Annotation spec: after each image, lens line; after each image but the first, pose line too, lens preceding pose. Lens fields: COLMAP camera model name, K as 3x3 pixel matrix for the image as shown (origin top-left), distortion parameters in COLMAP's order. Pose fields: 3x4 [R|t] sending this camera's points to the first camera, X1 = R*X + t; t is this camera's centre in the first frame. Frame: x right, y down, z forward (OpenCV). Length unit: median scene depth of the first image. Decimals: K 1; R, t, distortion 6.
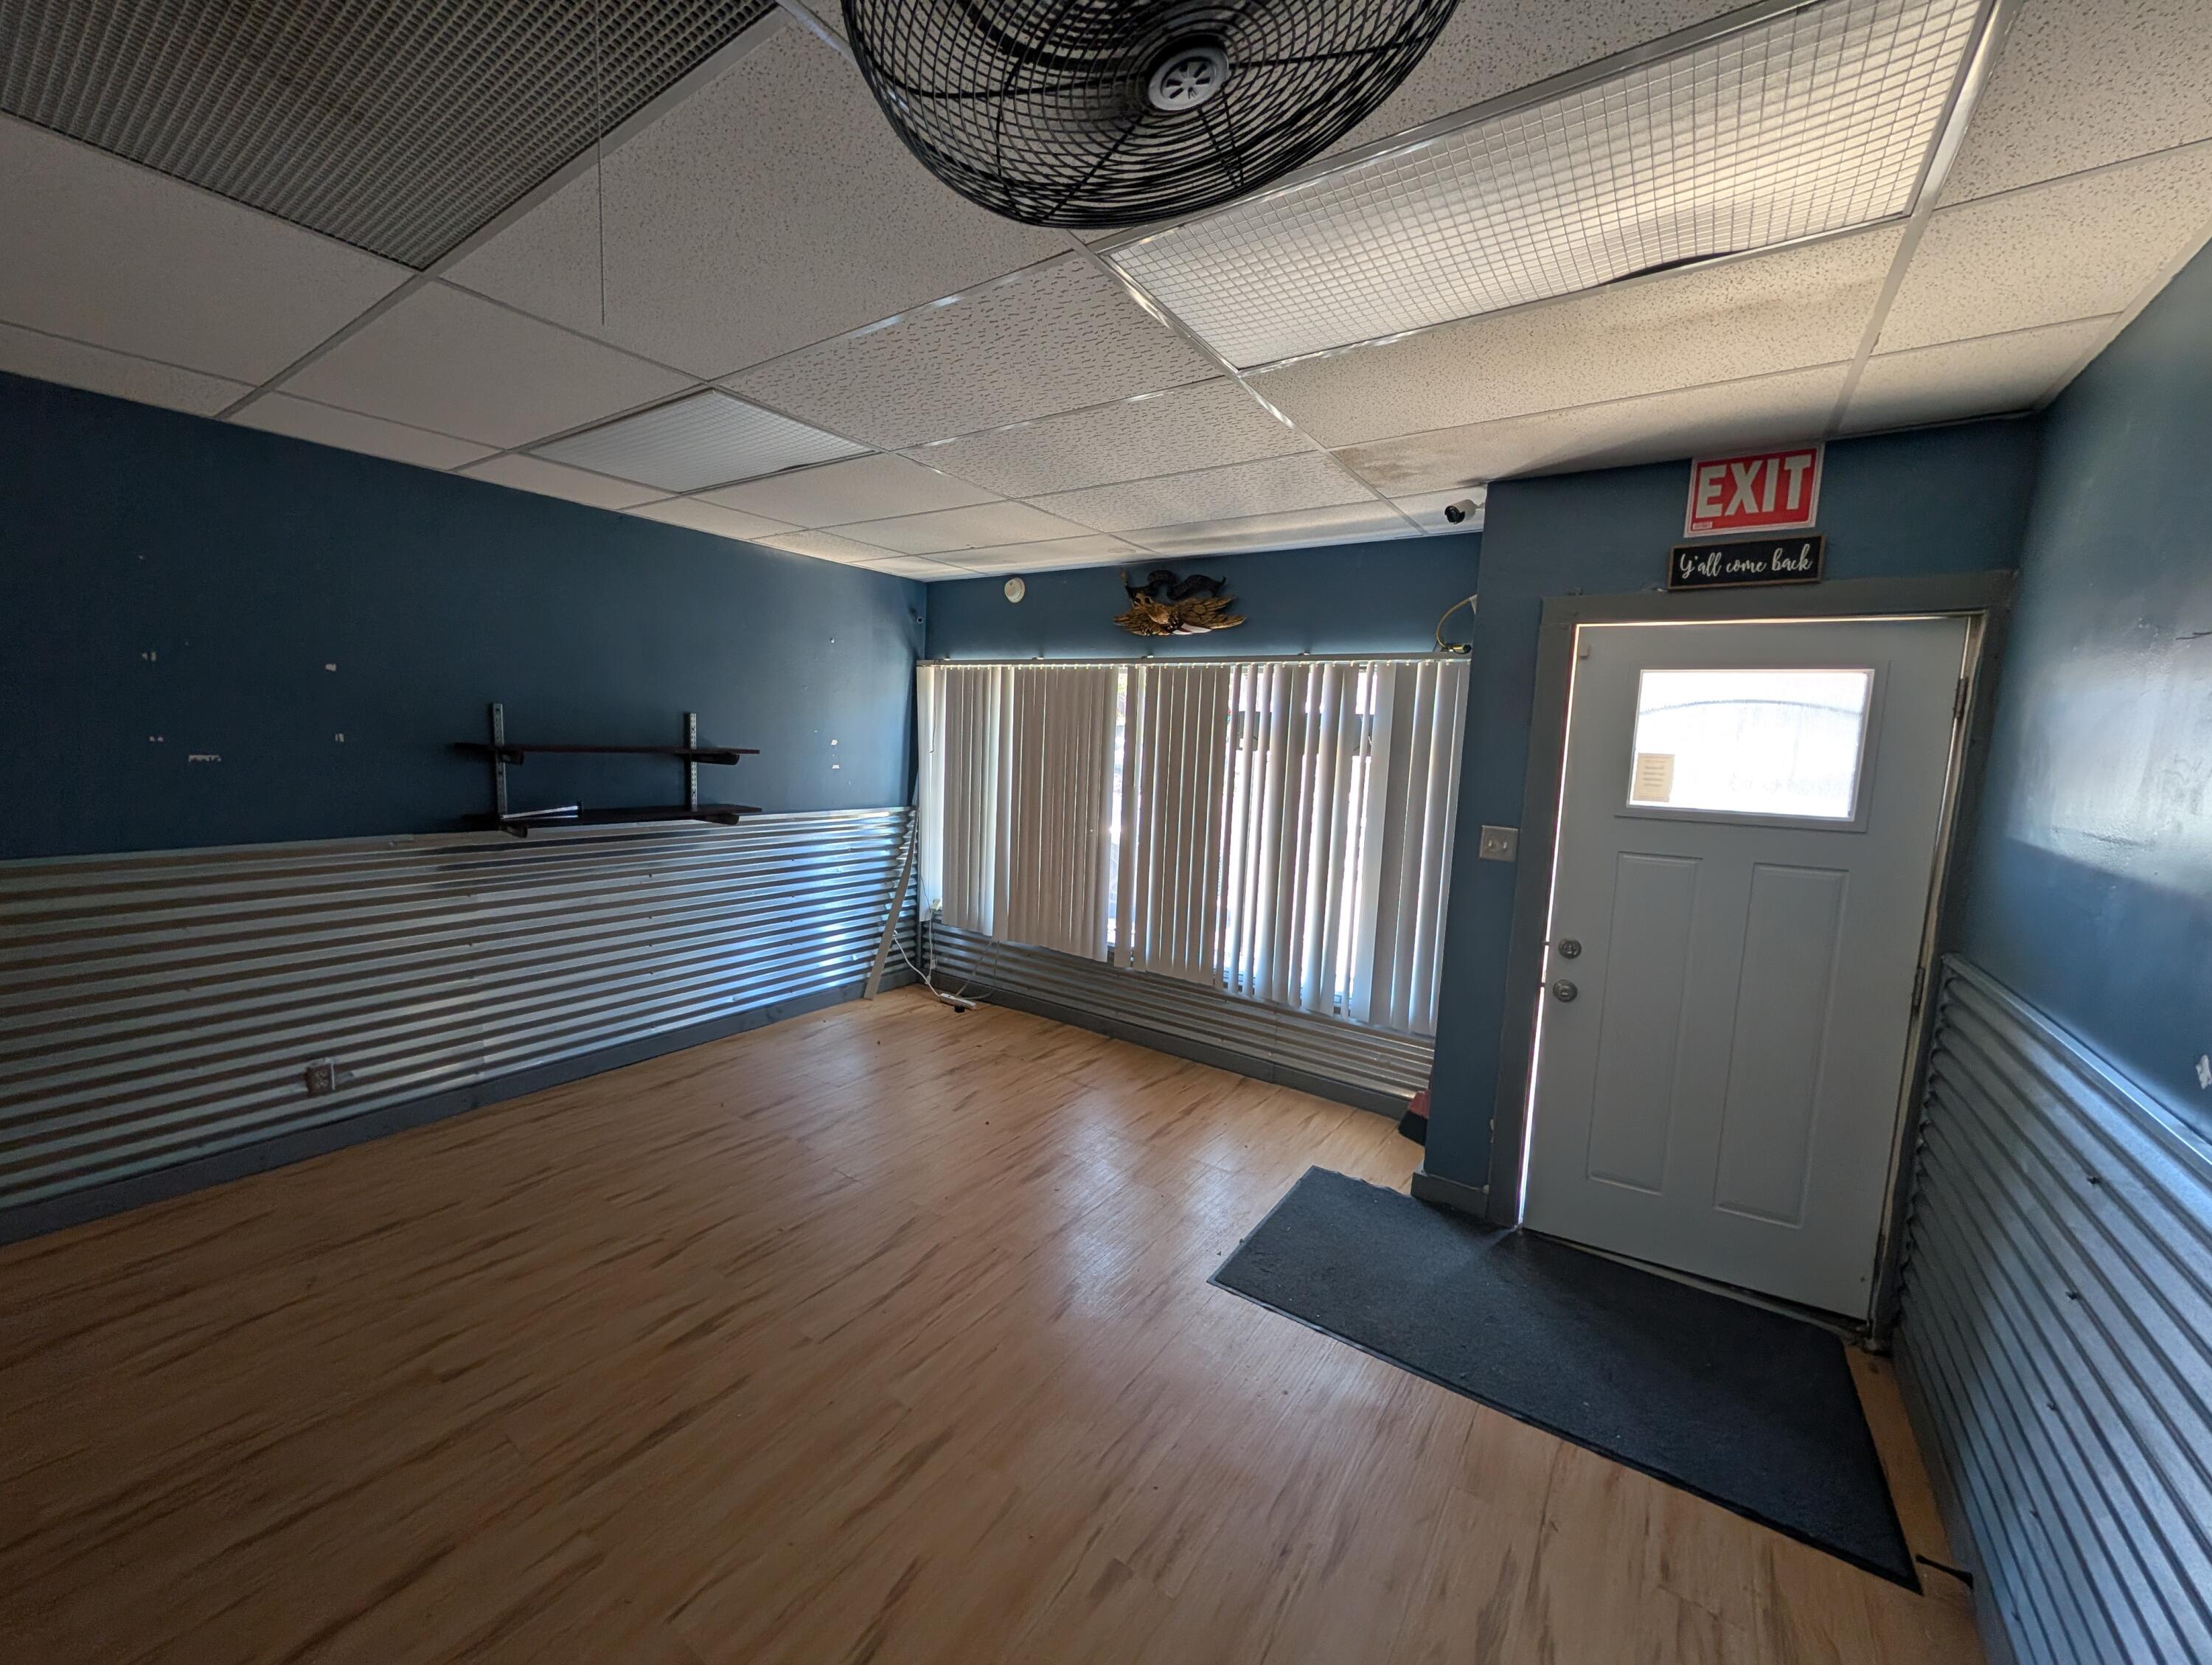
lens RADIAL K [[850.2, 0, 1104.5], [0, 850.2, 823.9], [0, 0, 1]] dist [-0.000449, -0.000032]
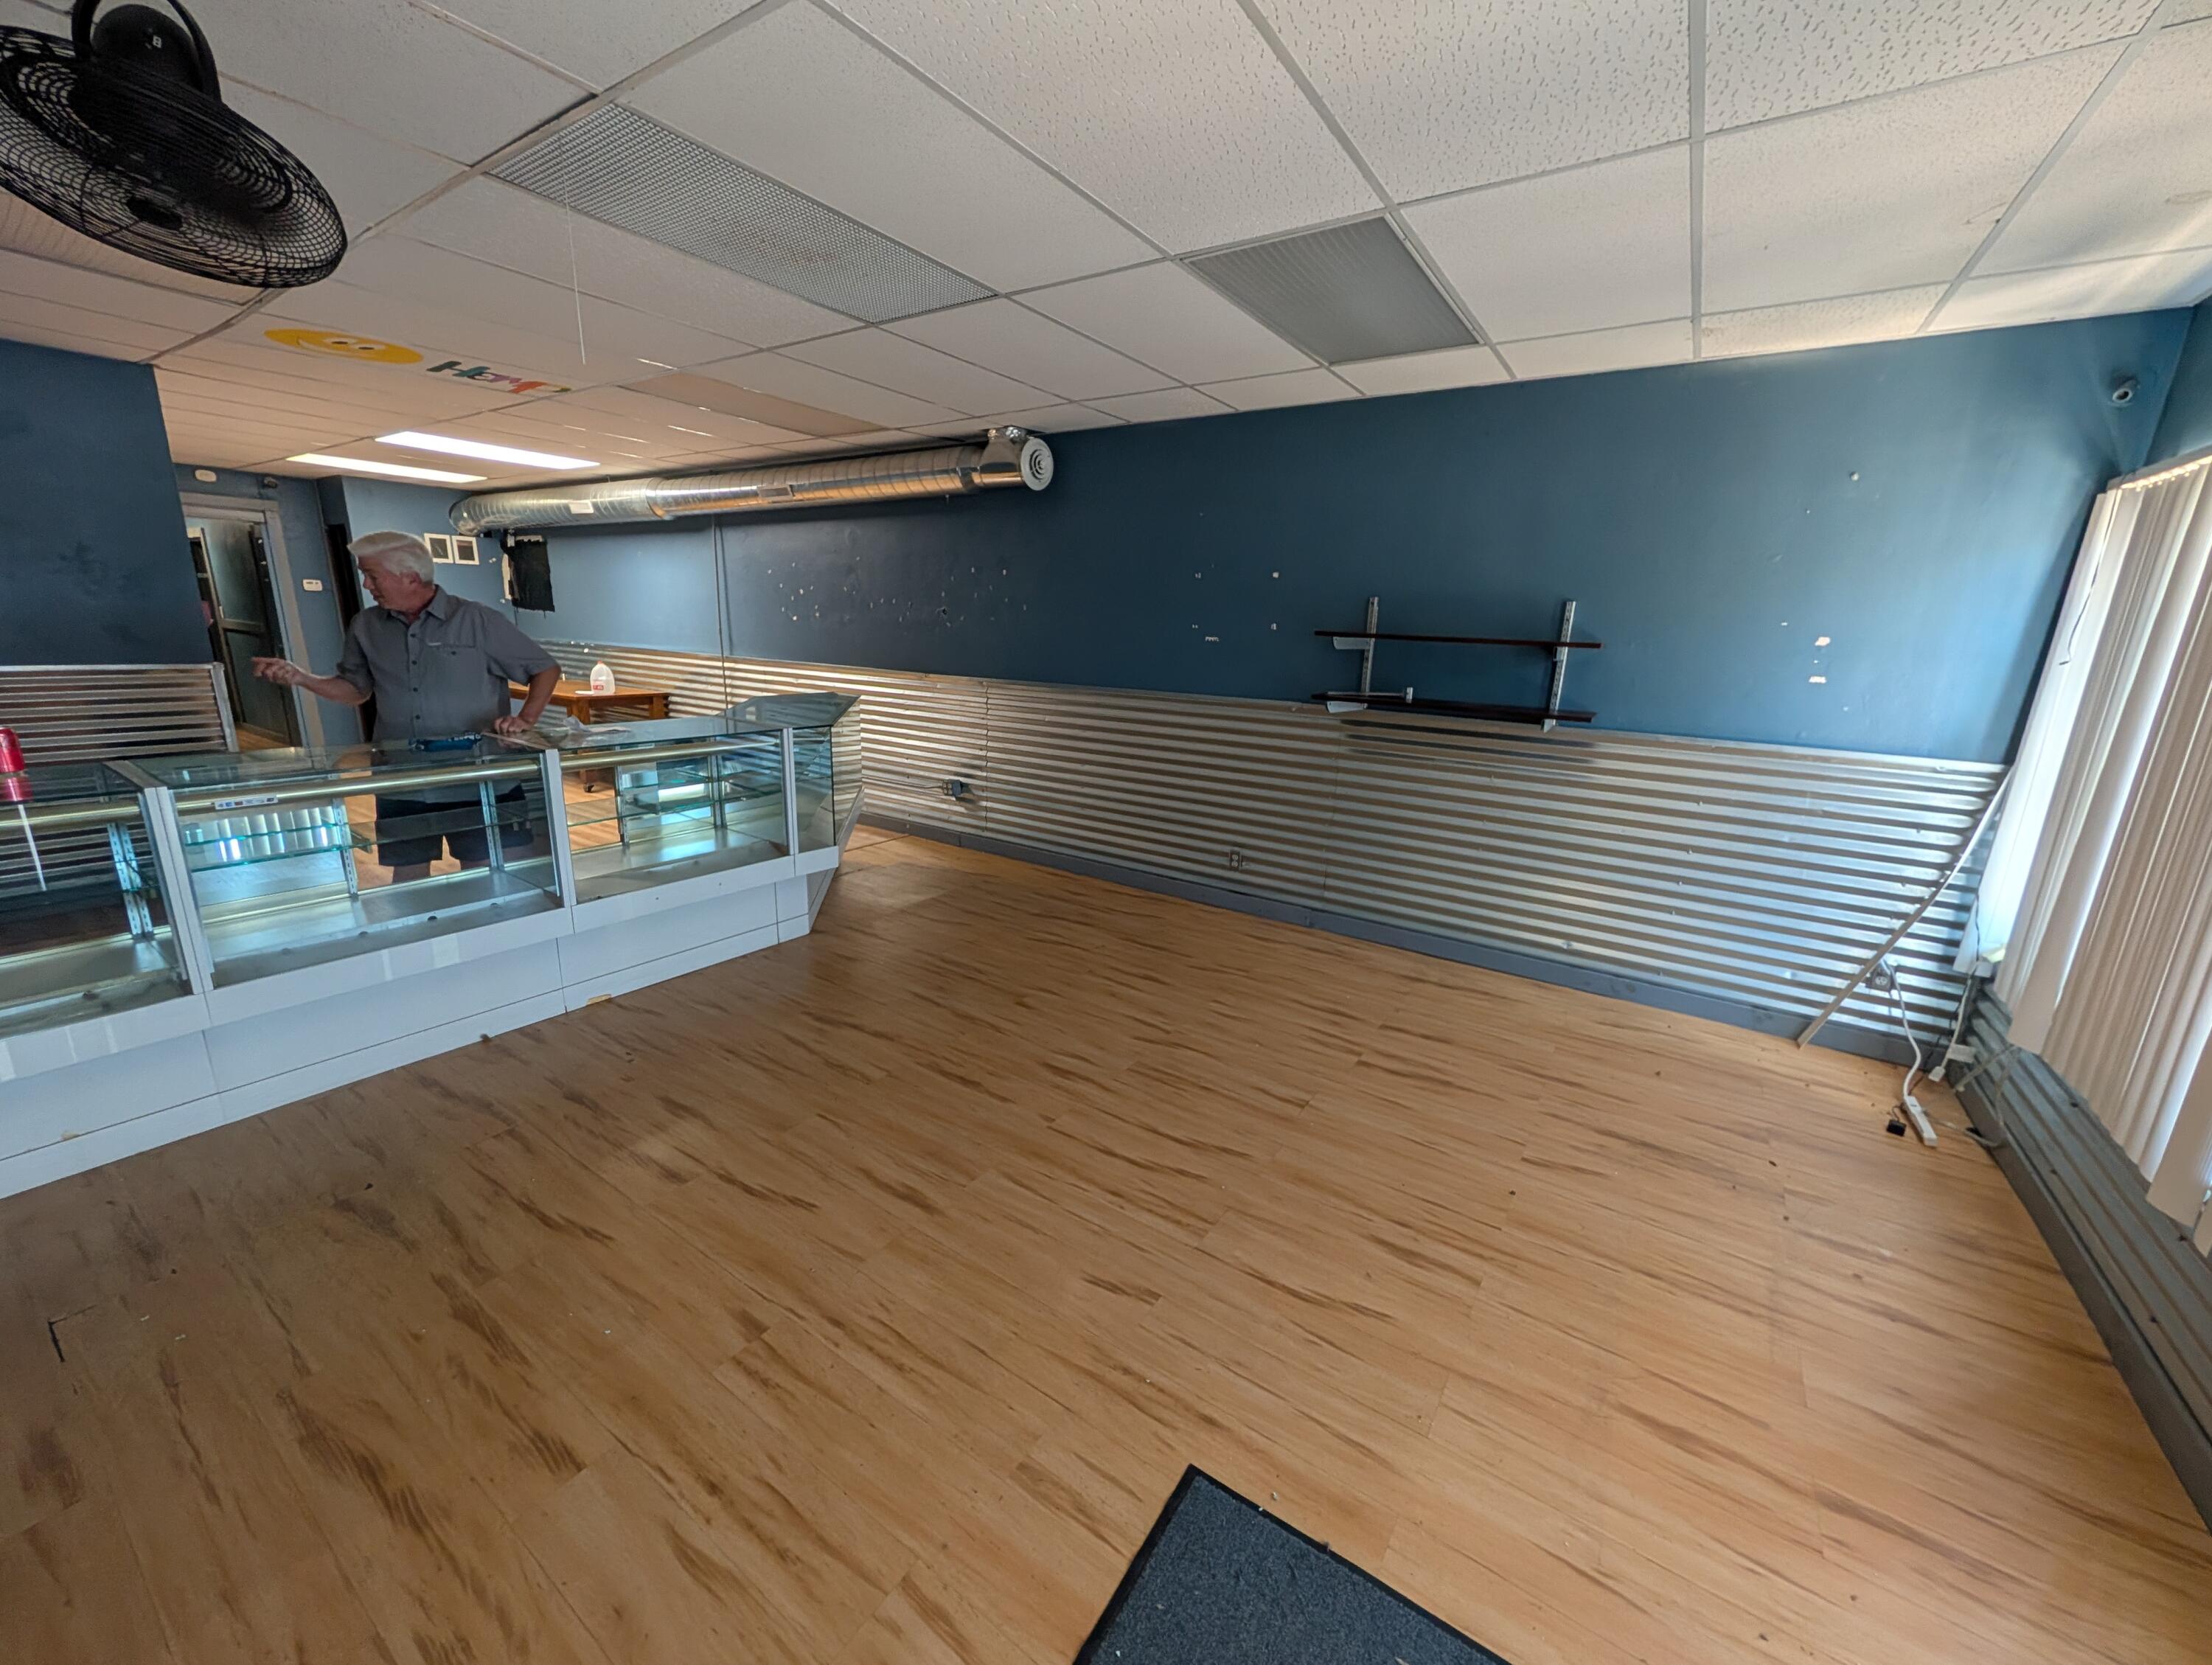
lens RADIAL K [[850.2, 0, 1104.5], [0, 850.2, 823.9], [0, 0, 1]] dist [-0.000449, -0.000032]
pose [[0.013044, 0.195665, -0.980584, 0.470262], [-0.135535, 0.971963, 0.192142, -0.015654], [0.990687, 0.130398, 0.039198, 0.636991]]
